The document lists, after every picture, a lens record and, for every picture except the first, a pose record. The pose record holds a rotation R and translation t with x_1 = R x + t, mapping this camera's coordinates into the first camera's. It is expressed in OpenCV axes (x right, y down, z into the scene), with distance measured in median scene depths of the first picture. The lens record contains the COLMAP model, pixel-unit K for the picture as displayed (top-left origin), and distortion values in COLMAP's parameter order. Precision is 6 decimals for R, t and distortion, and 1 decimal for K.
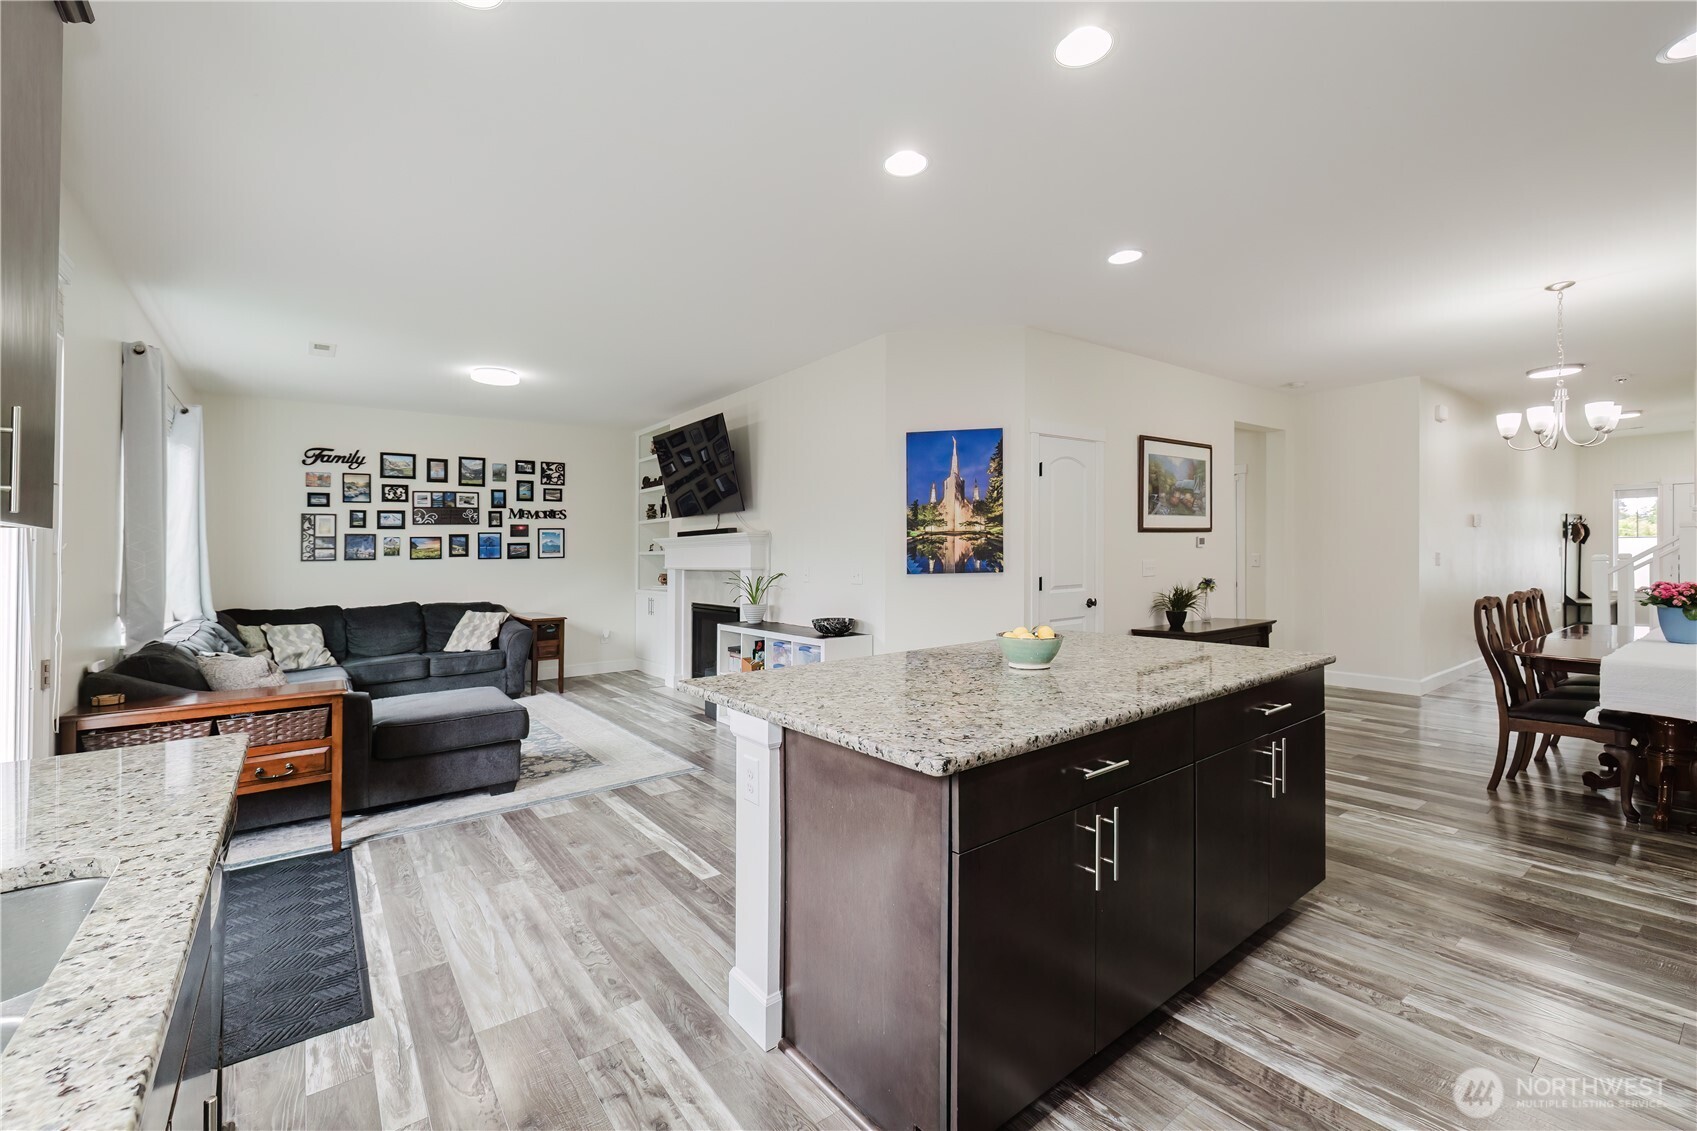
lens RADIAL K [[723.4, 0, 853.1], [0, 723.4, 549.1], [0, 0, 1]] dist [0.000604, -0.000006]
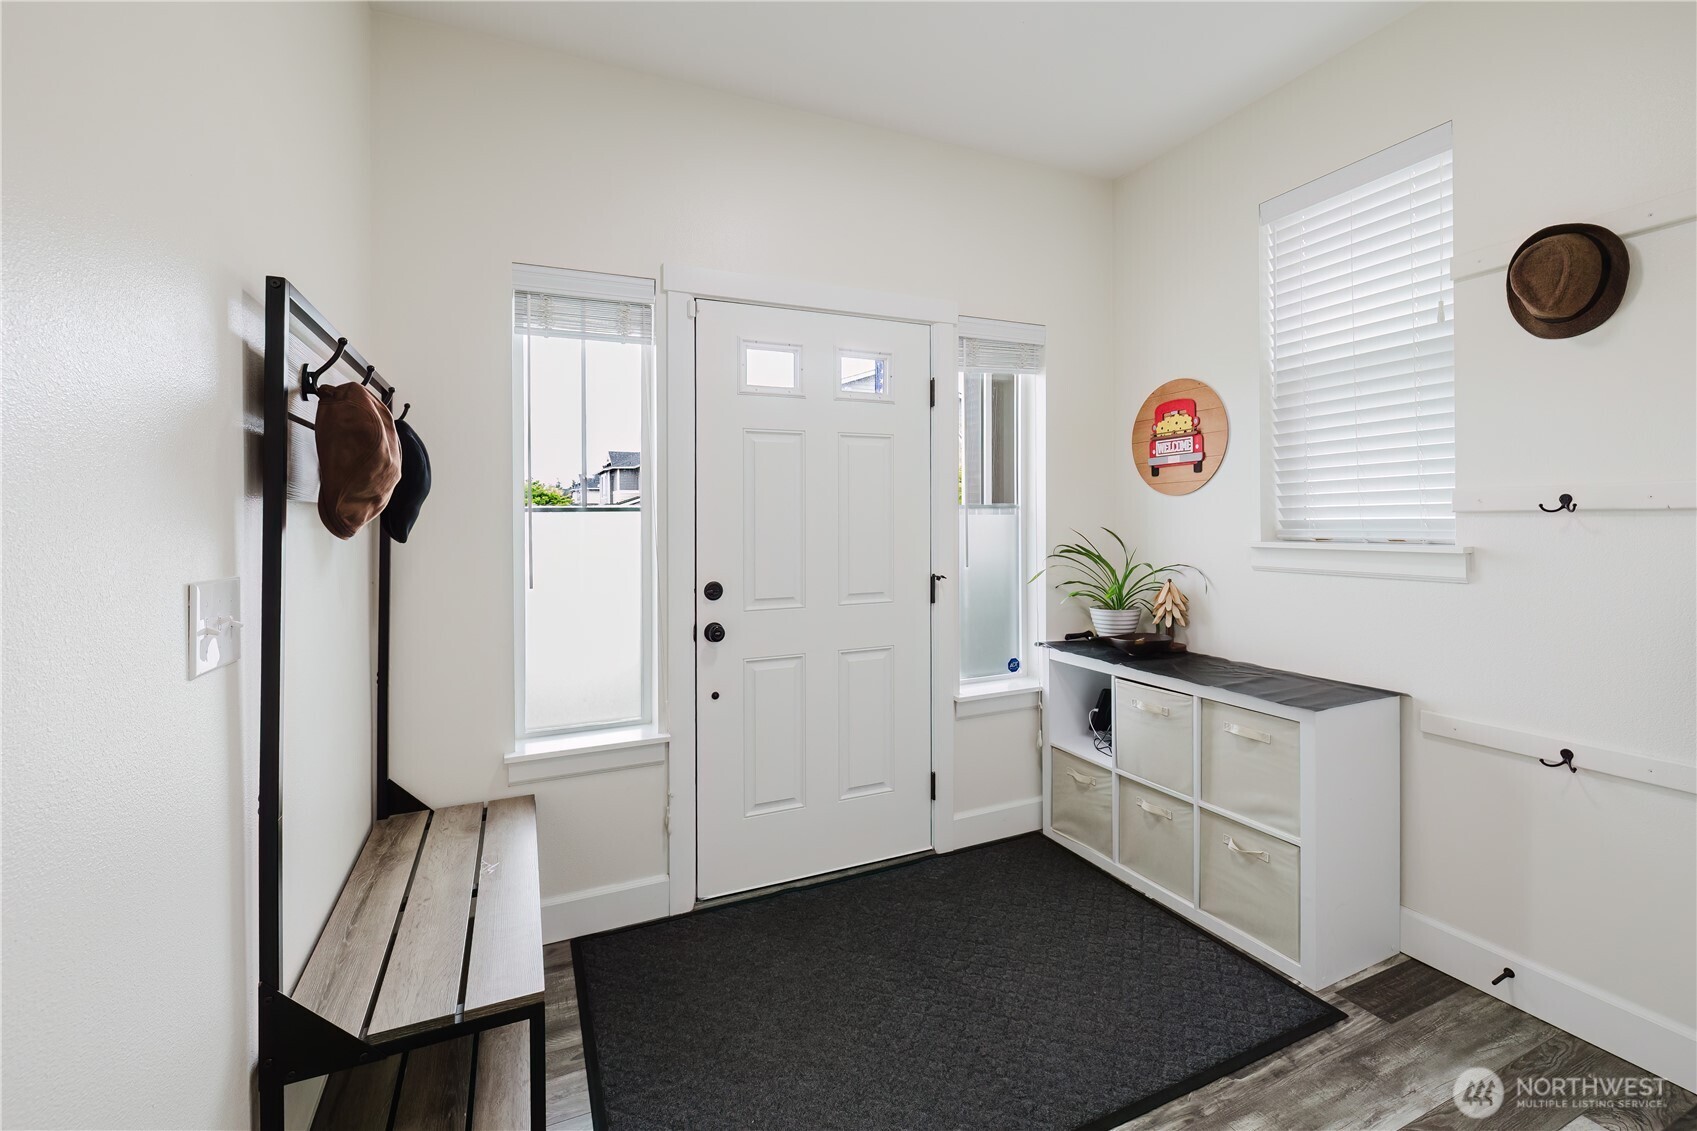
lens RADIAL K [[723.4, 0, 856.1], [0, 723.4, 515.9], [0, 0, 1]] dist [0.000604, -0.000006]
pose [[0.218260, 0.001361, 0.975890, 0.944041], [0.010312, 0.999940, -0.003701, -0.011925], [-0.975836, 0.010871, 0.218233, 0.935071]]
